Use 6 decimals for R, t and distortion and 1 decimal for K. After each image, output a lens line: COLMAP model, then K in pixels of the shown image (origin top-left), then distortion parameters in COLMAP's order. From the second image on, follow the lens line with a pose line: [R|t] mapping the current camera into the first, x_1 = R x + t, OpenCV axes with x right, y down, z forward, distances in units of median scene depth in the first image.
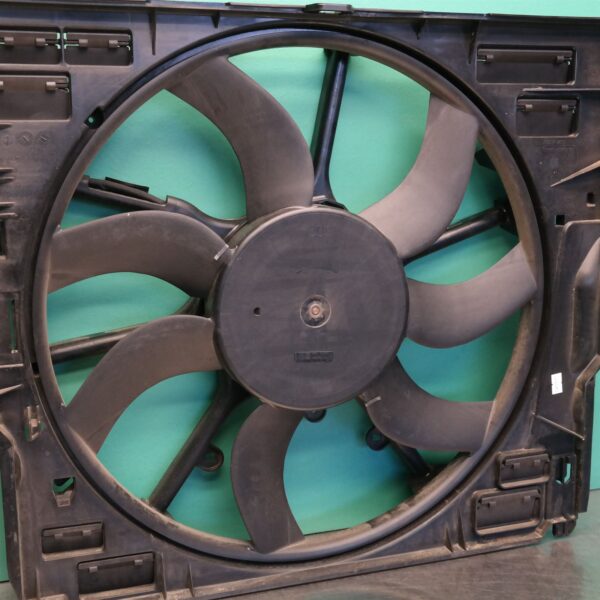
lens RADIAL K [[904.5, 0, 300.0], [0, 904.5, 300.0], [0, 0, 1]] dist [0.011805, 0.078745]
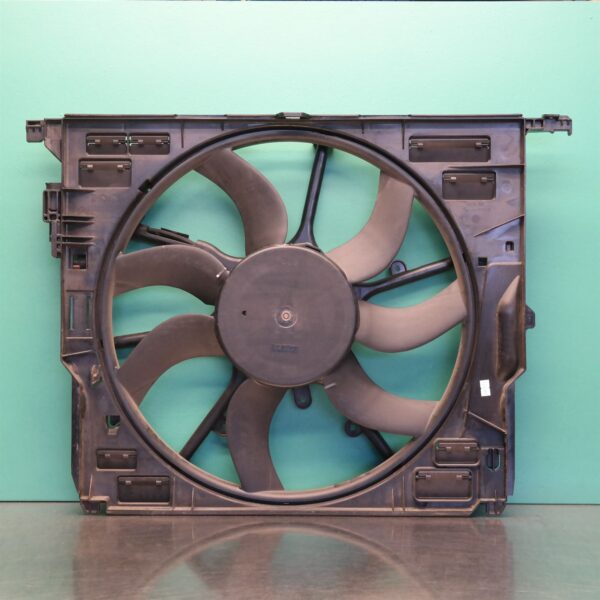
lens RADIAL K [[1207.2, 0, 300.0], [0, 1207.2, 300.0], [0, 0, 1]] dist [0.192786, -0.008233]
pose [[0.942010, 0.003482, -0.335566, 0.696550], [-0.067982, 0.981194, -0.180658, 0.339227], [0.328627, 0.192994, 0.924531, -0.799622]]
